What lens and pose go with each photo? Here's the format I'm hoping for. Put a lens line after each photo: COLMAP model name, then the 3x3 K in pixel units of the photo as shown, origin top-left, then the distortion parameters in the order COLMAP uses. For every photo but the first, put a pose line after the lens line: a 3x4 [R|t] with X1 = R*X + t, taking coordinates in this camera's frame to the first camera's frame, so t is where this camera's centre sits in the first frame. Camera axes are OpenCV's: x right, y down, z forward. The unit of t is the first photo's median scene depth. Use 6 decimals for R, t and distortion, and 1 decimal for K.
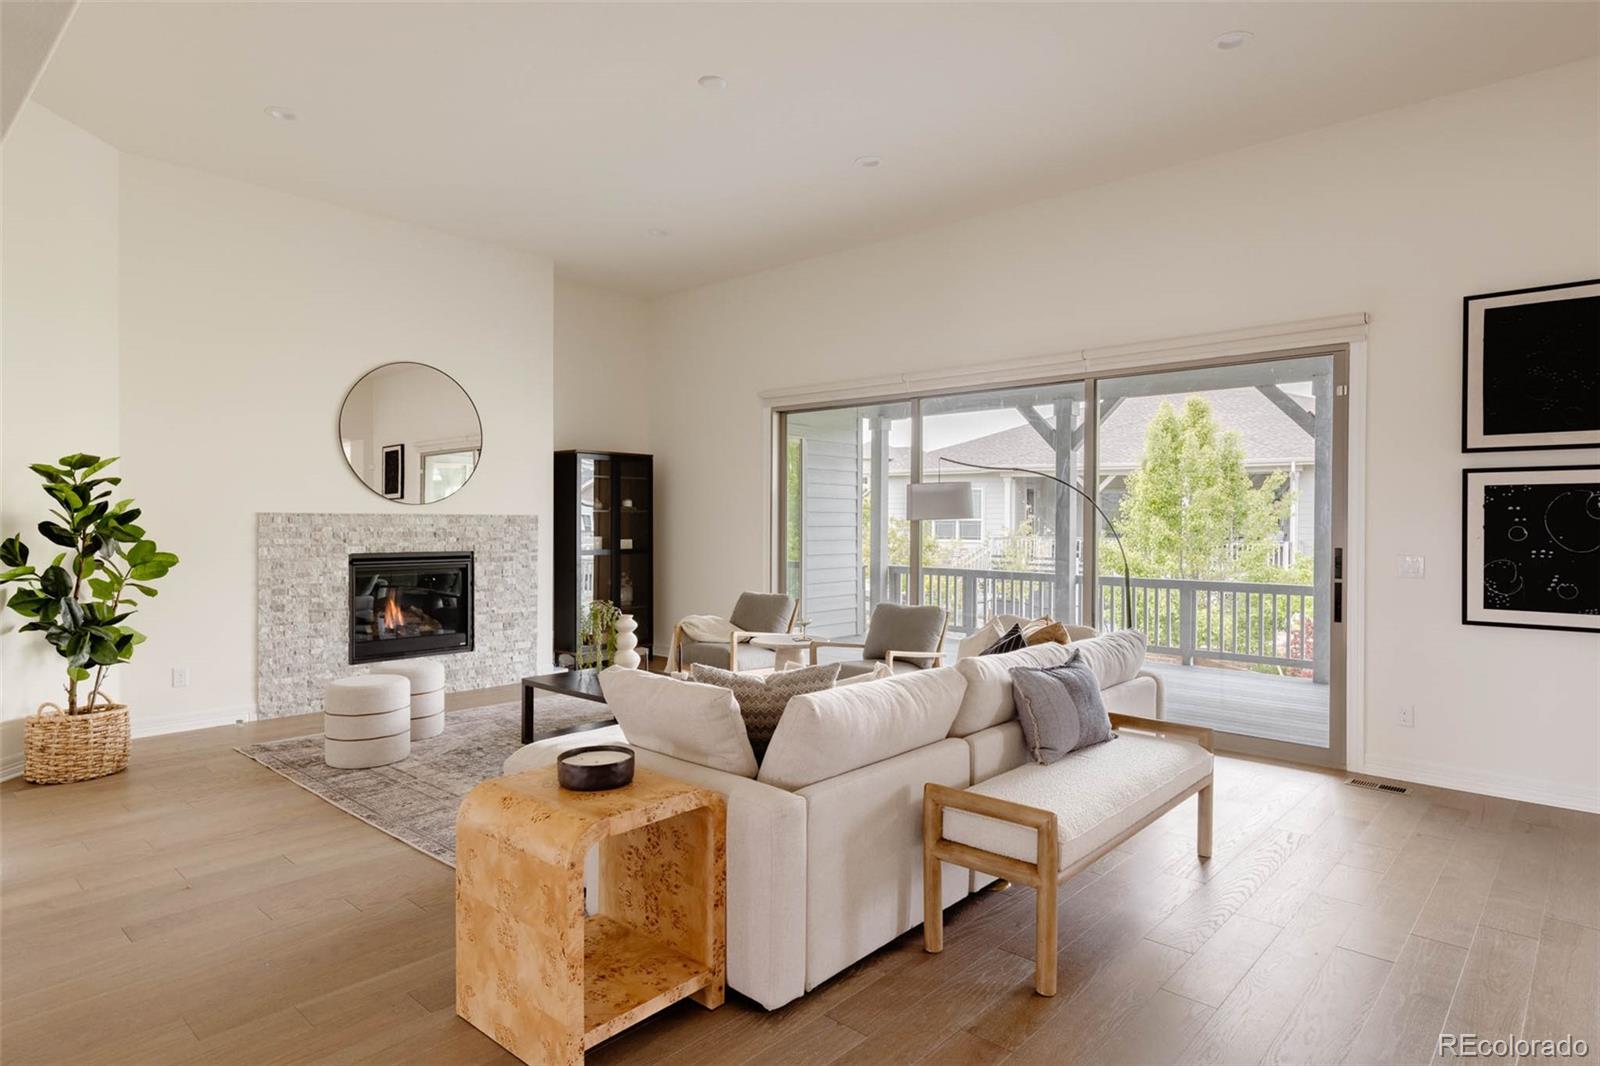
lens RADIAL K [[895.7, 0, 814.1], [0, 895.7, 520.0], [0, 0, 1]] dist [0.011568, -0.000125]
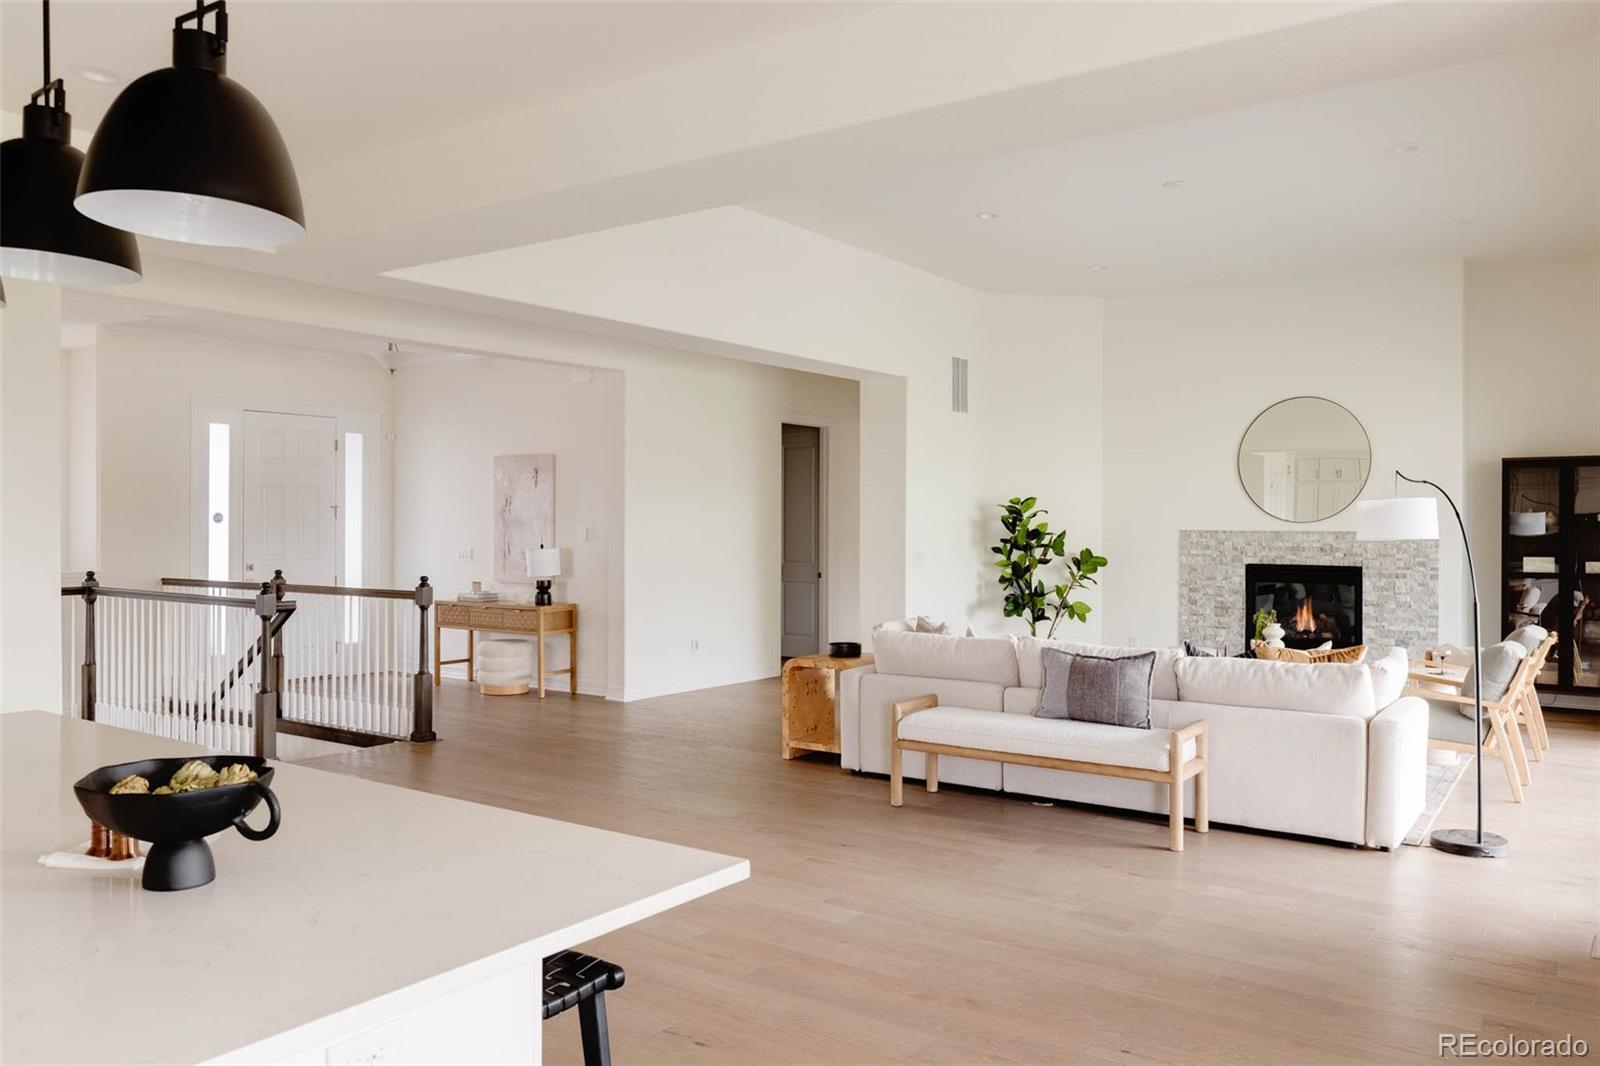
lens RADIAL K [[1168.6, 0, 802.9], [0, 1168.6, 528.5], [0, 0, 1]] dist [0.004856, 0.001900]
pose [[0.119860, -0.001389, -0.992790, 0.918248], [-0.003840, 0.999991, -0.001863, -0.004443], [0.992783, 0.004036, 0.119853, 0.198231]]
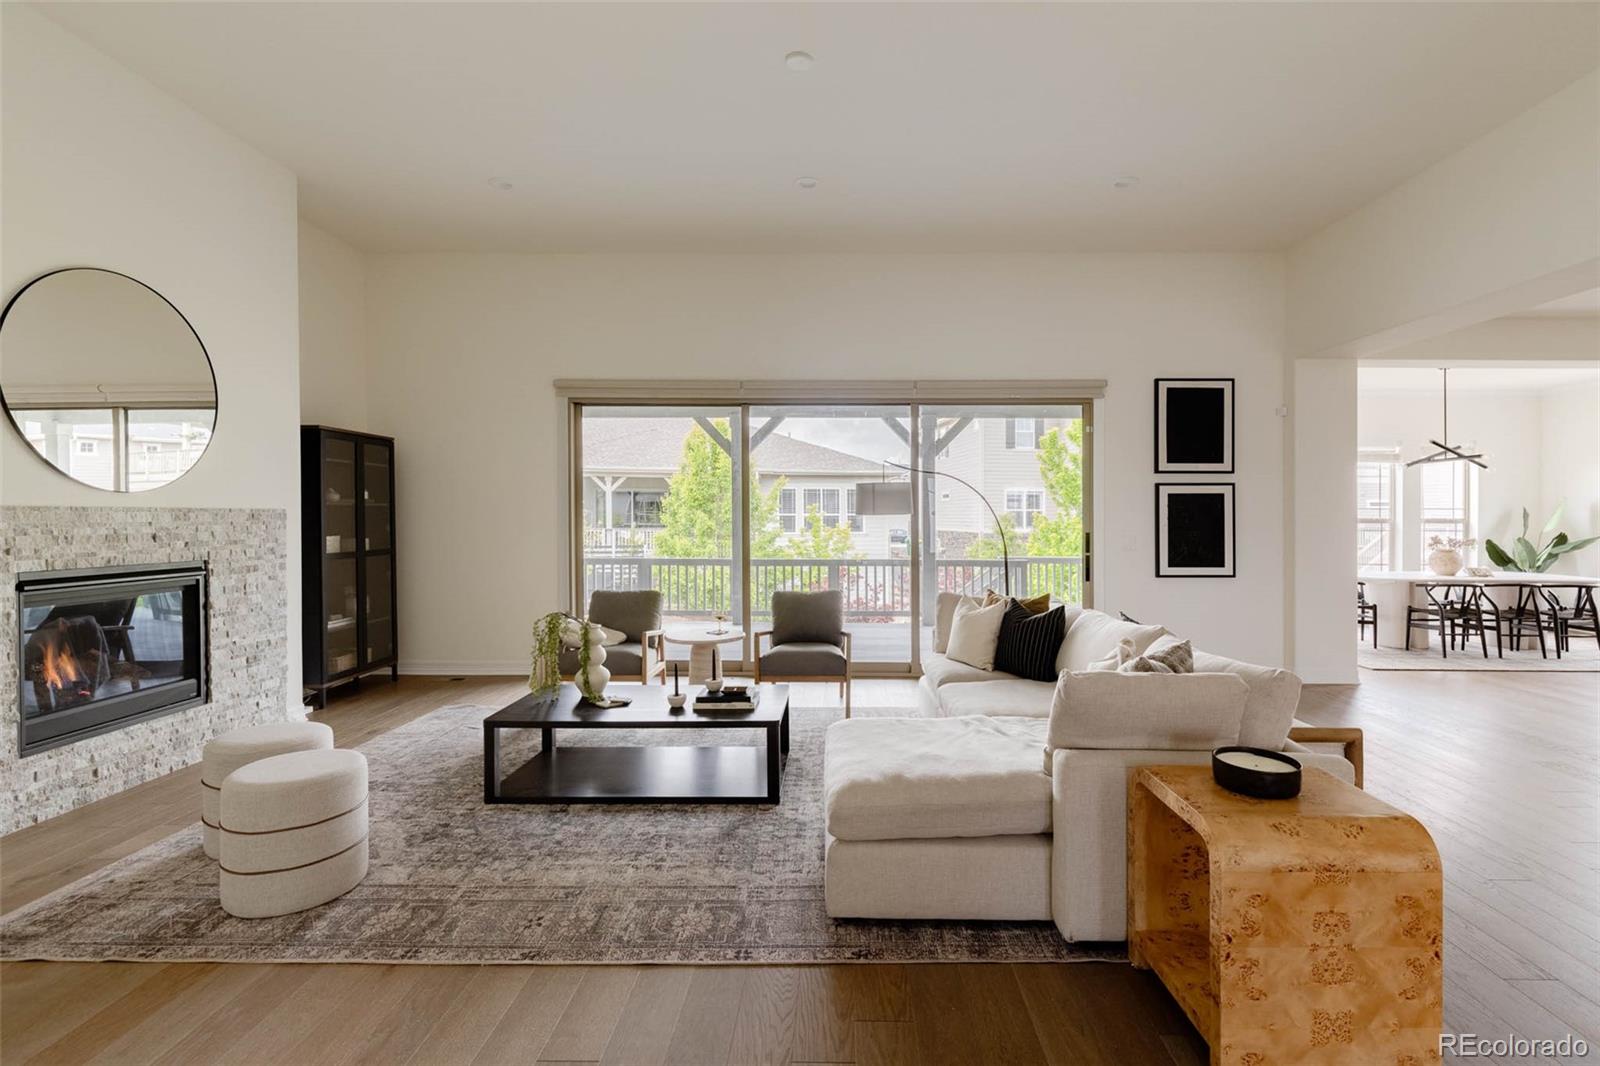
lens RADIAL K [[728.9, 0, 831.3], [0, 728.9, 517.6], [0, 0, 1]] dist [0.007795, 0.000295]
pose [[0.751518, -0.005155, 0.659692, -0.402737], [0.000849, 0.999976, 0.006847, -0.001990], [-0.659712, -0.004586, 0.751505, 0.257012]]
